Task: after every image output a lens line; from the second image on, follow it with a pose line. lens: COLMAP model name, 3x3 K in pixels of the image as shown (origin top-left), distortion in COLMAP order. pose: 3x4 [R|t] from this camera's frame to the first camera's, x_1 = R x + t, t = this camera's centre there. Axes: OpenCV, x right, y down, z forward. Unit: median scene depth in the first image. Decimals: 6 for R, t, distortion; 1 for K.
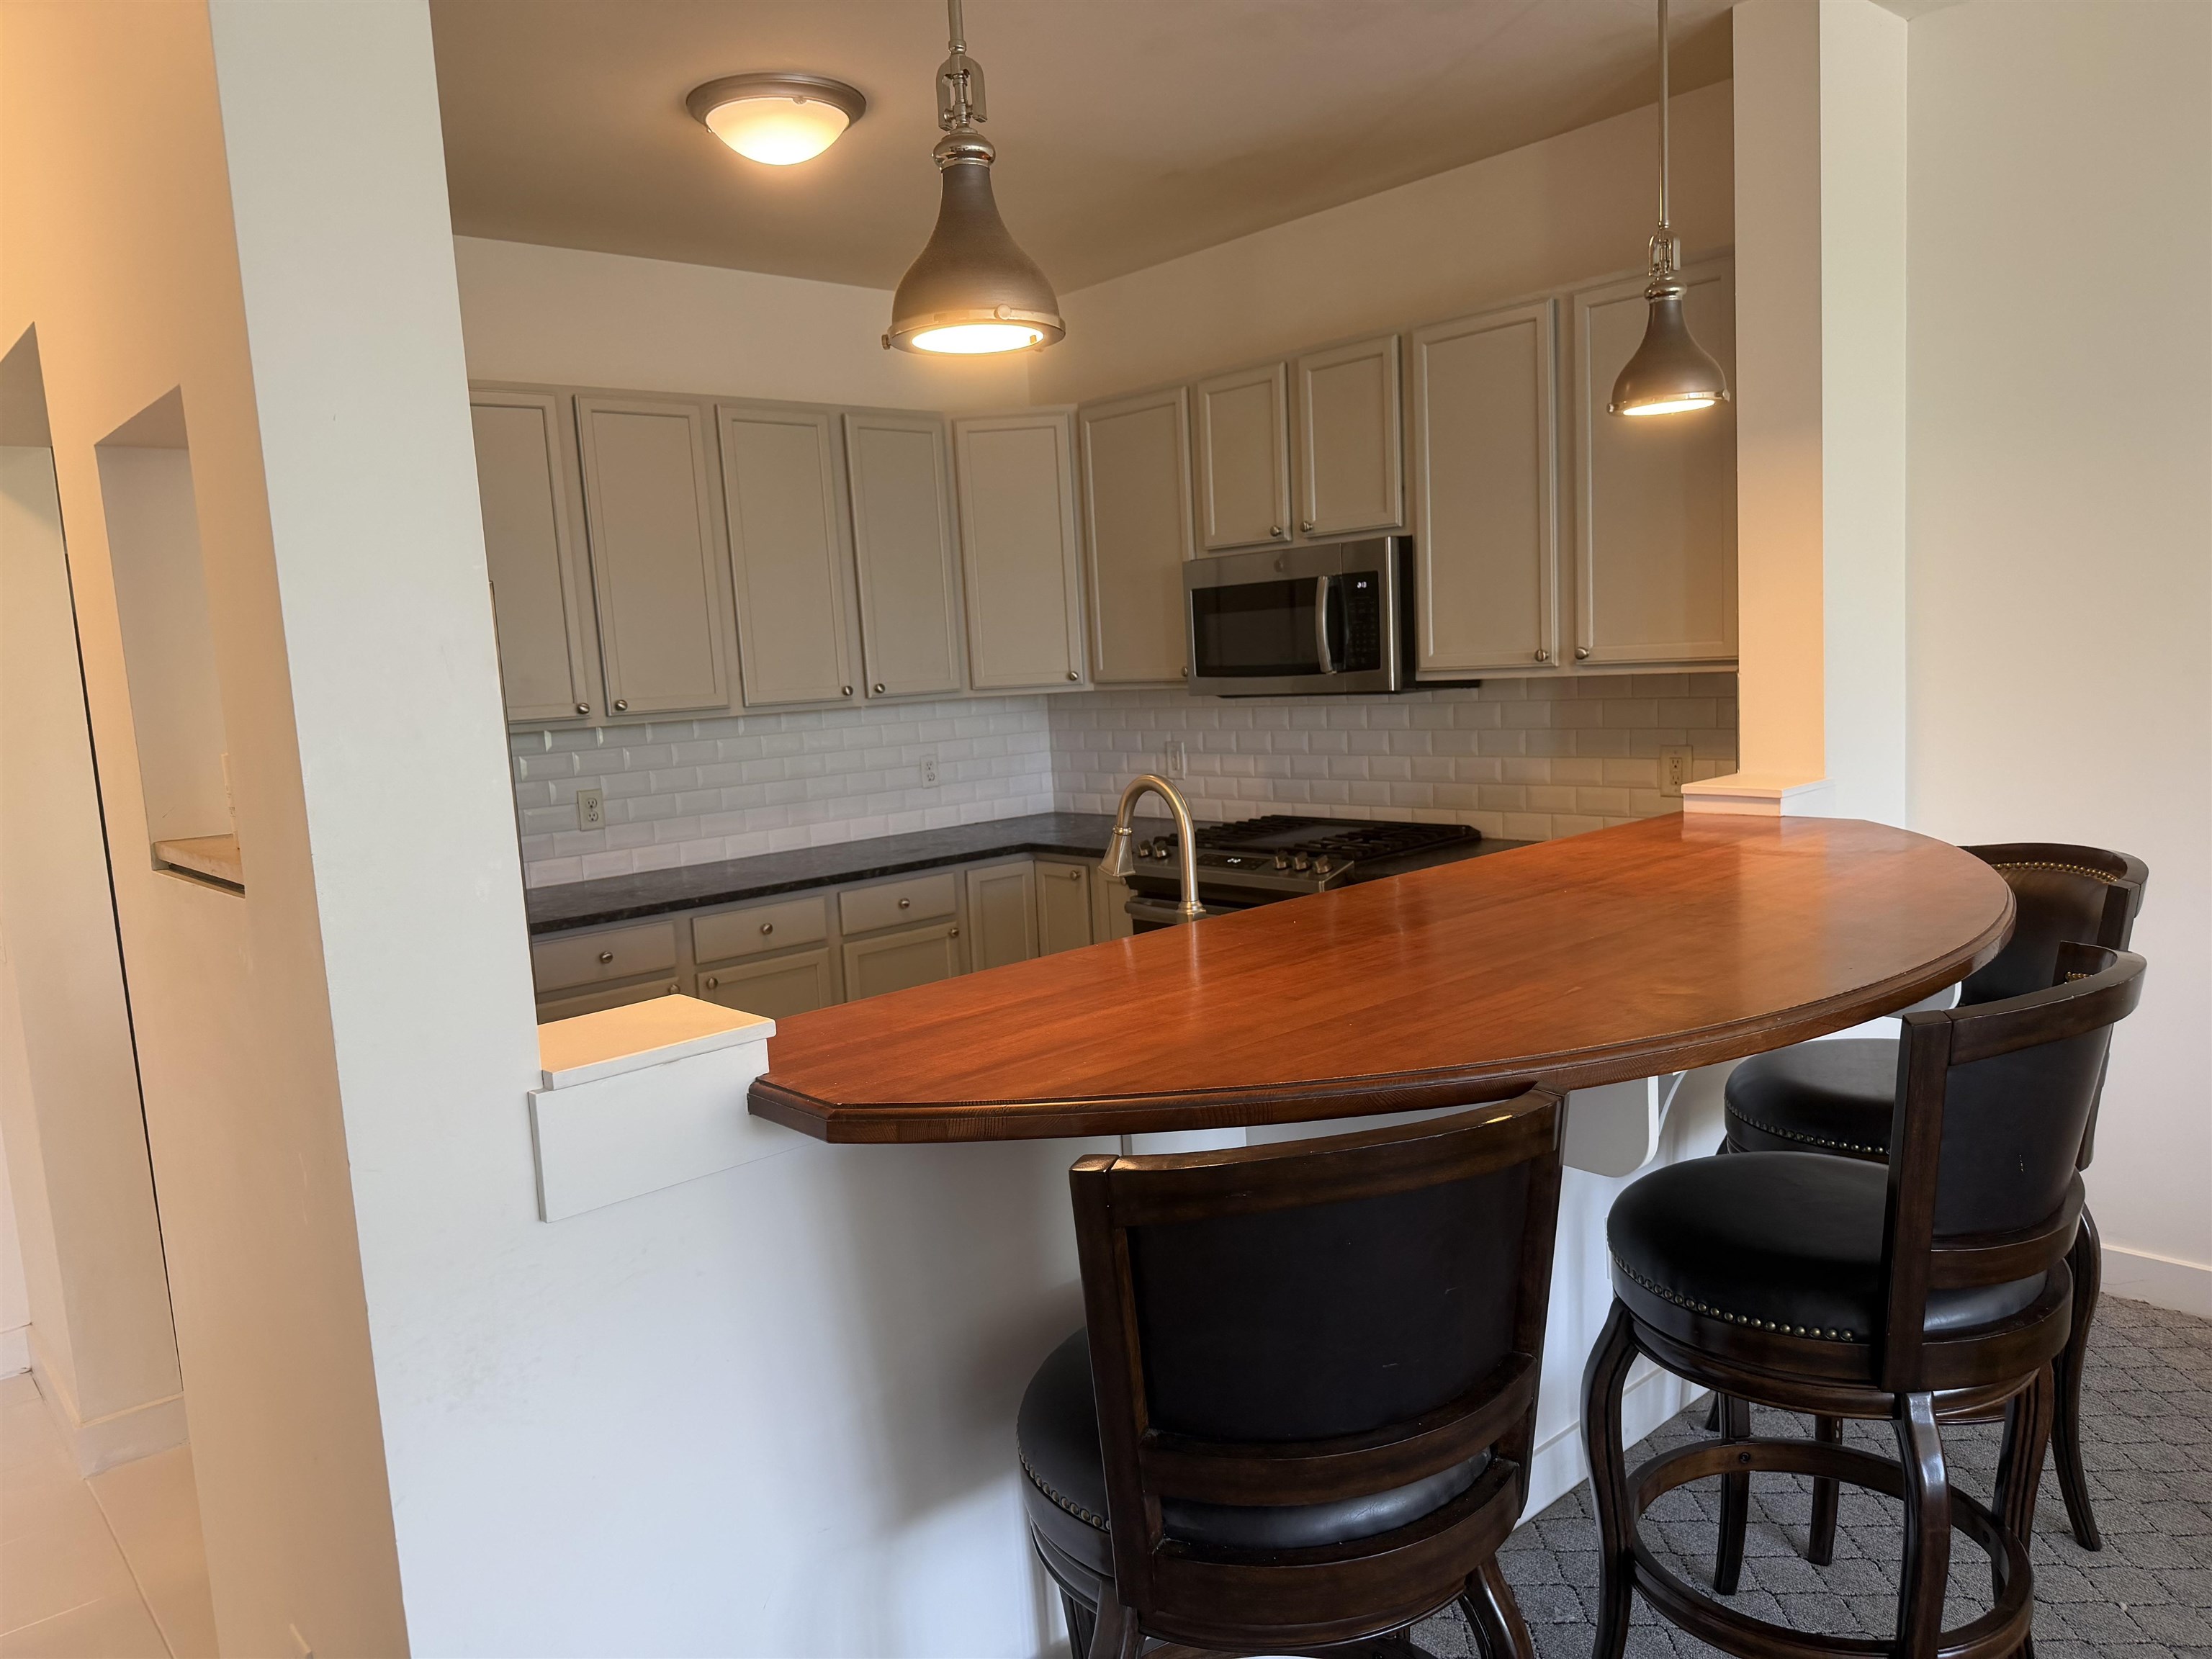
lens RADIAL K [[1554.8, 0, 1089.6], [0, 1554.8, 836.2], [0, 0, 1]] dist [0.183833, -0.381744]
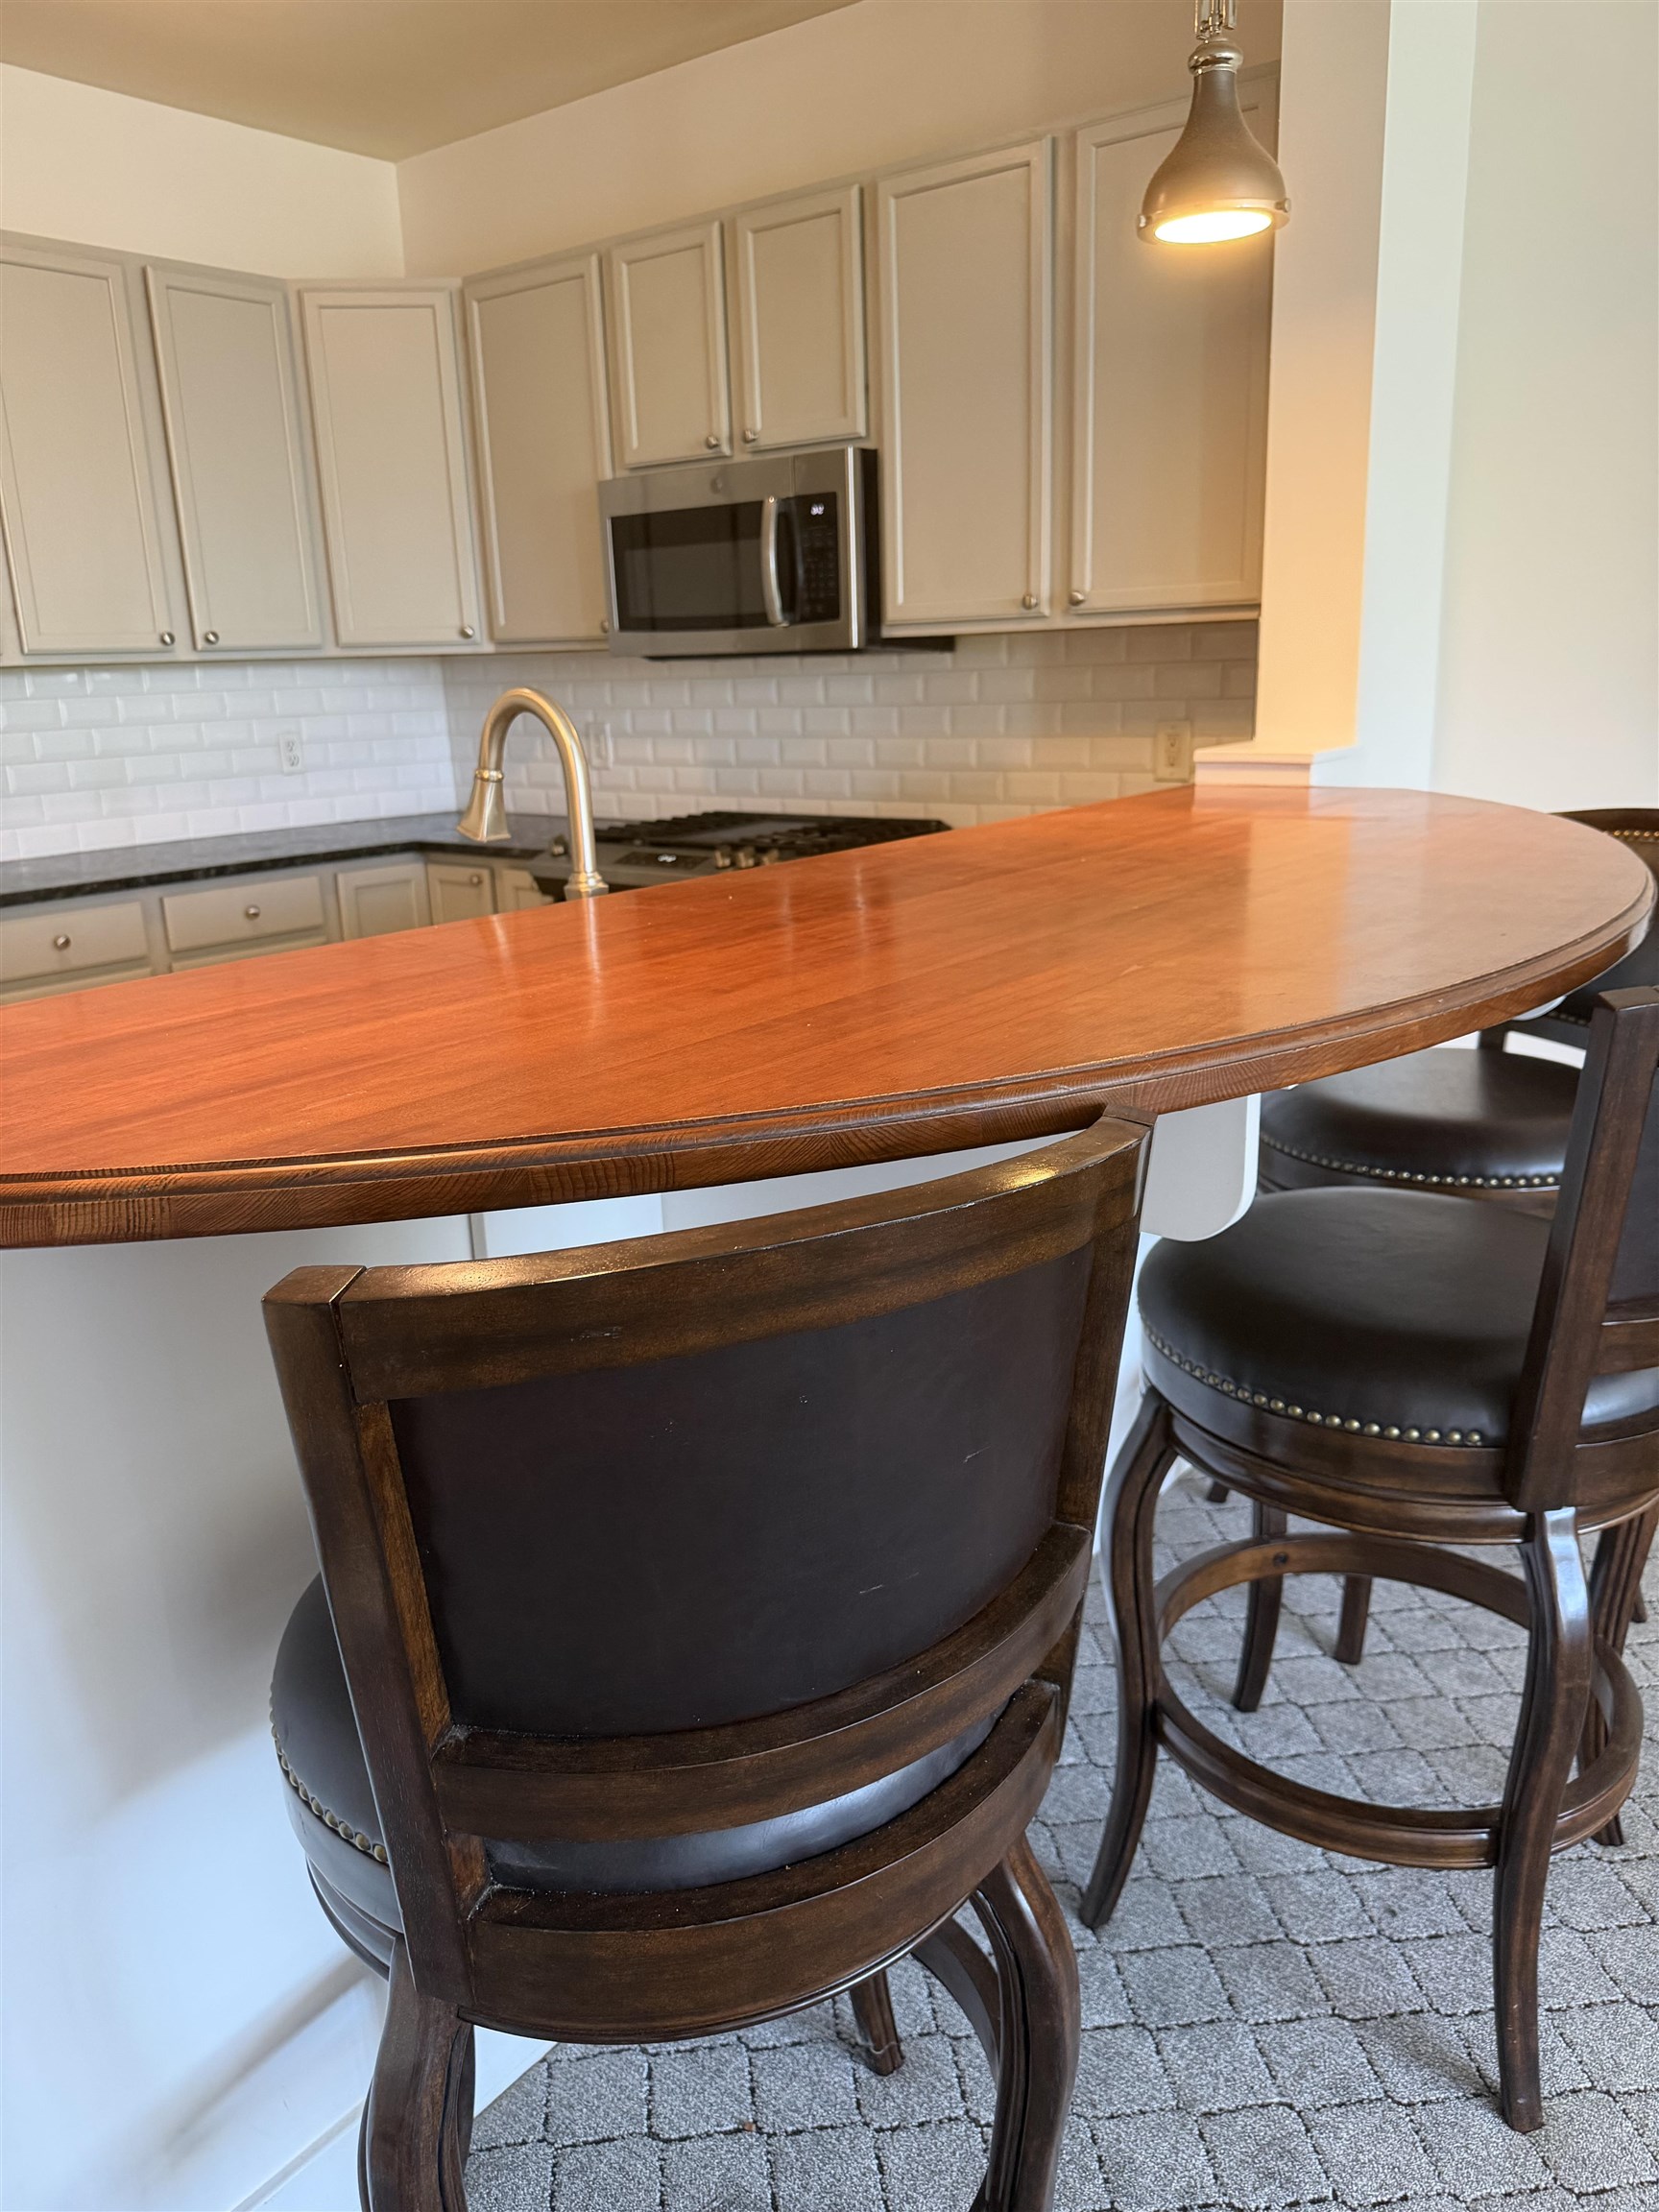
lens RADIAL K [[1554.8, 0, 835.1], [0, 1554.8, 1097.6], [0, 0, 1]] dist [0.183833, -0.381744]
pose [[0.982817, -0.022937, 0.183155, 0.031122], [-0.002859, 0.990239, 0.139349, 0.031110], [-0.184563, -0.137478, 0.973158, 0.193640]]
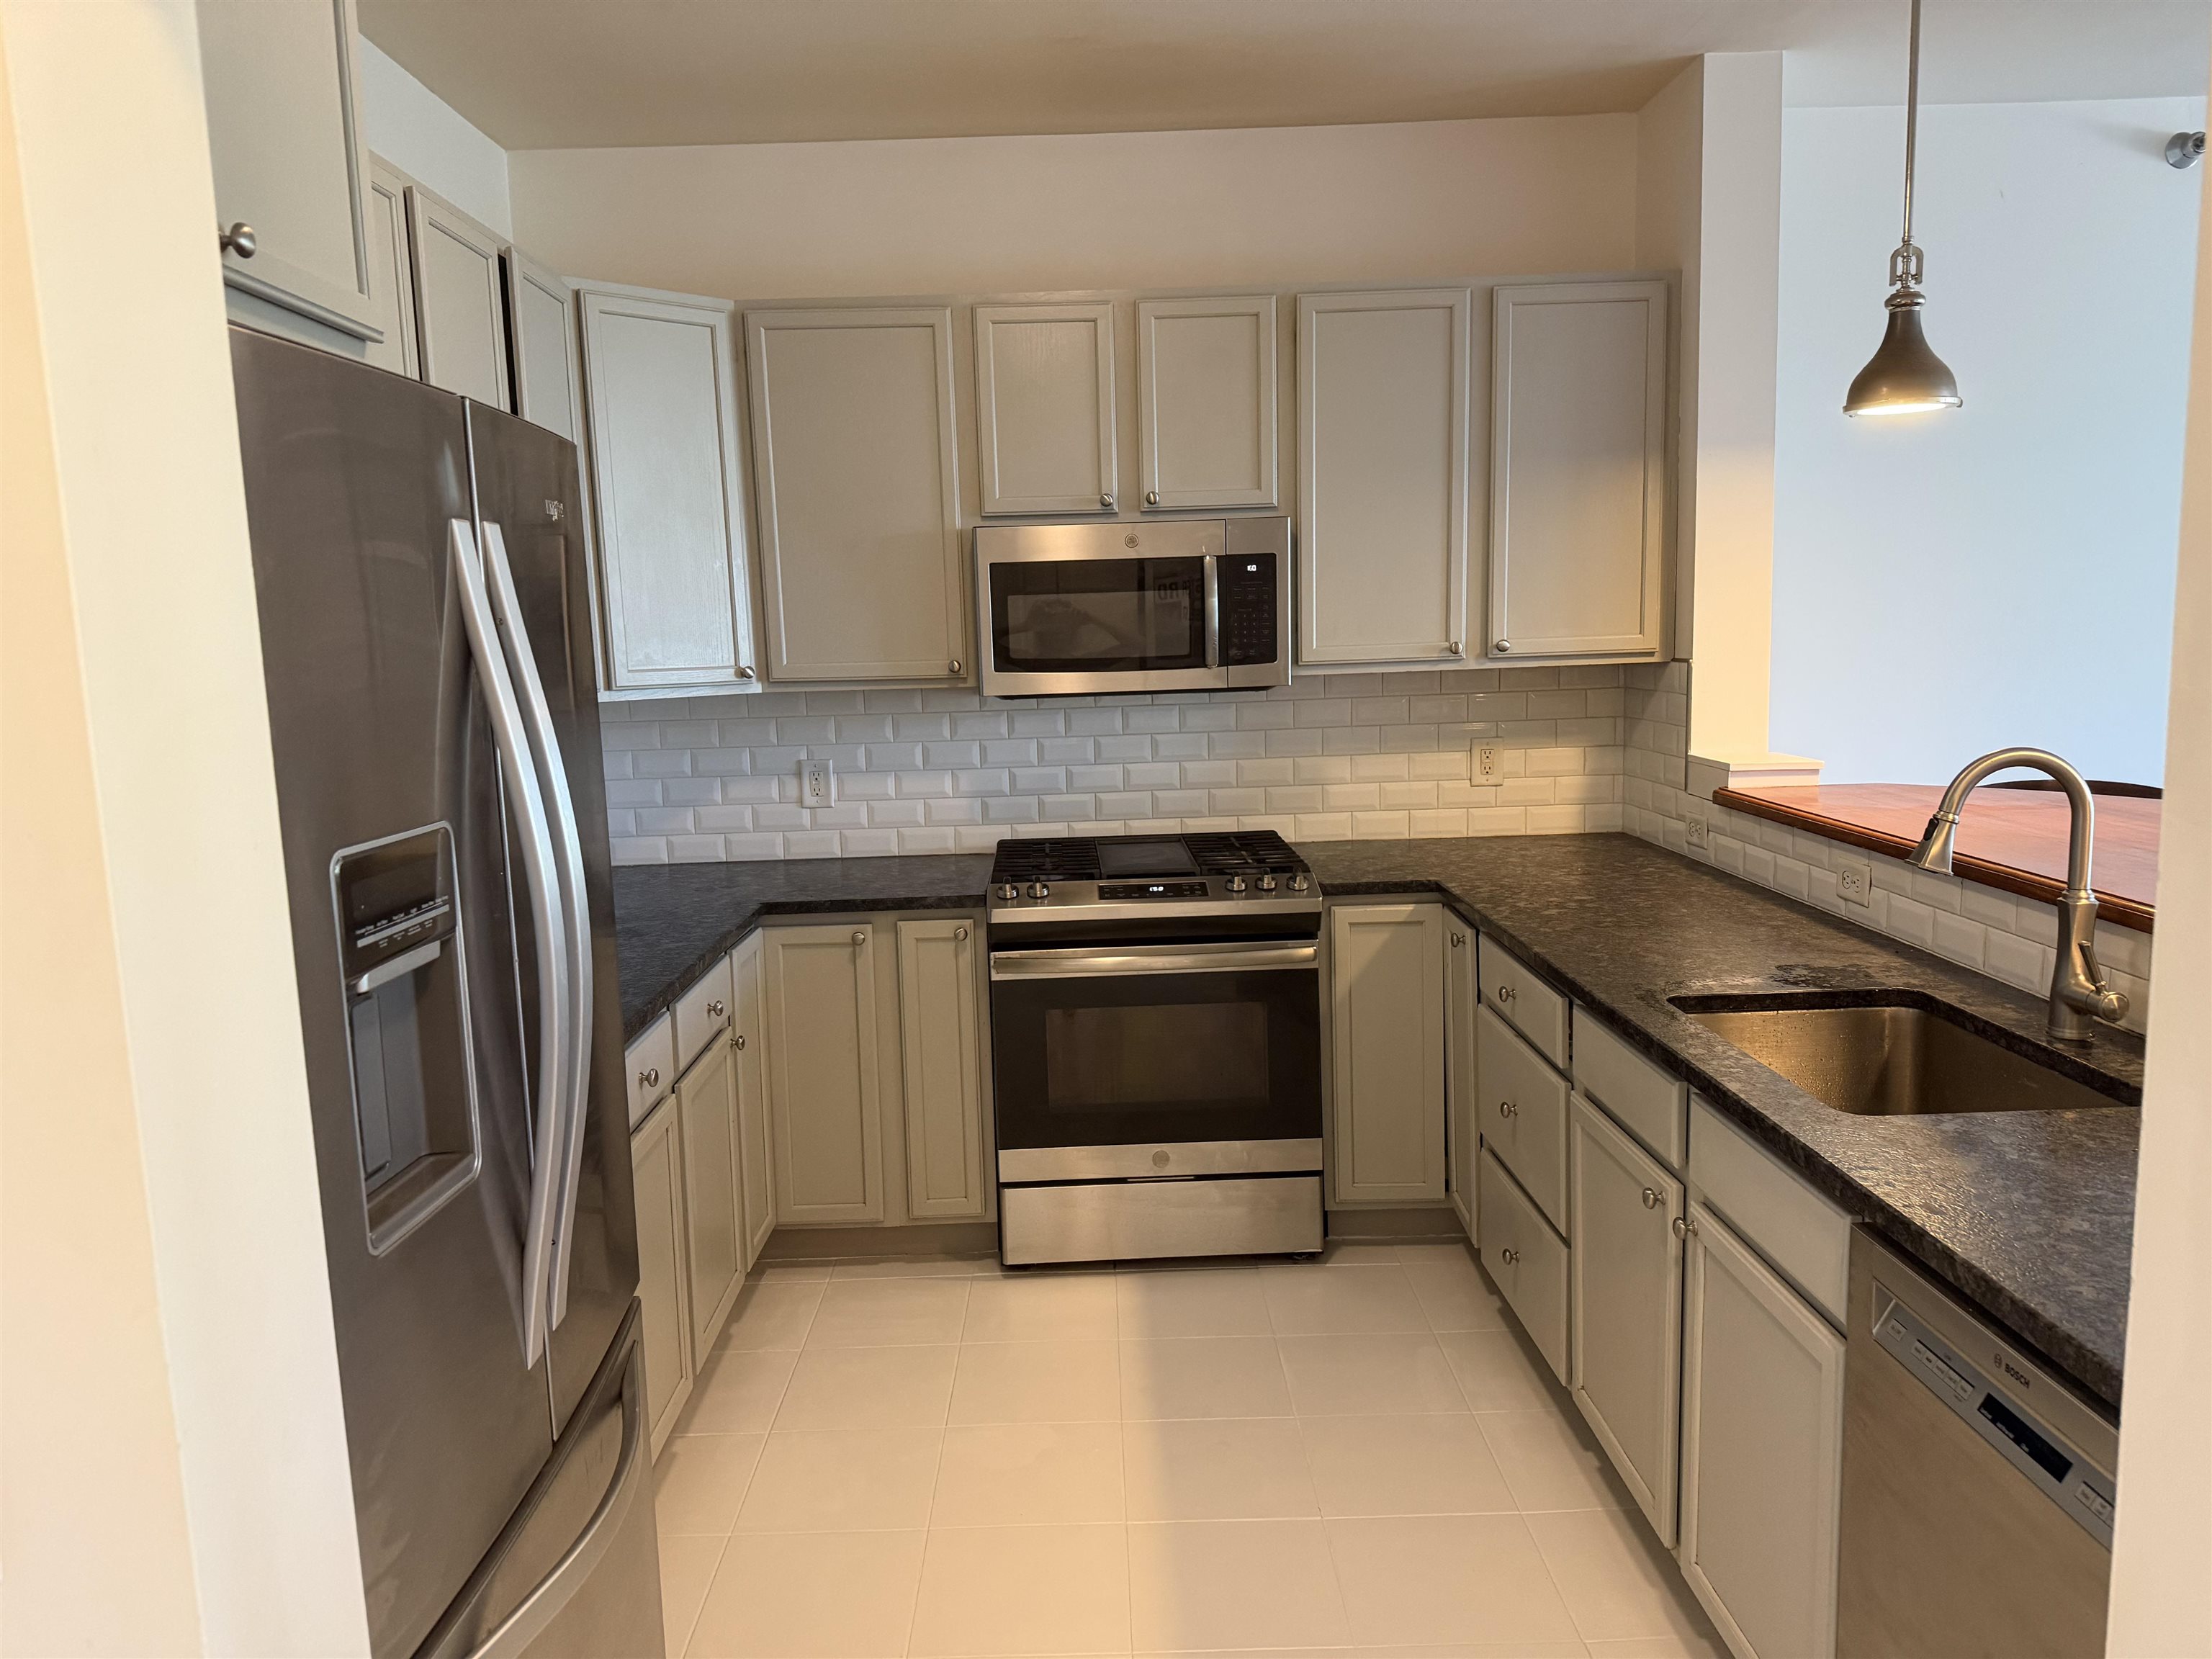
lens RADIAL K [[1554.8, 0, 1089.6], [0, 1554.8, 836.2], [0, 0, 1]] dist [0.183833, -0.381744]
pose [[0.648969, -0.068409, 0.757733, -0.687315], [0.086445, 0.996130, 0.015895, -0.035354], [-0.755888, 0.055187, 0.652371, 0.589613]]
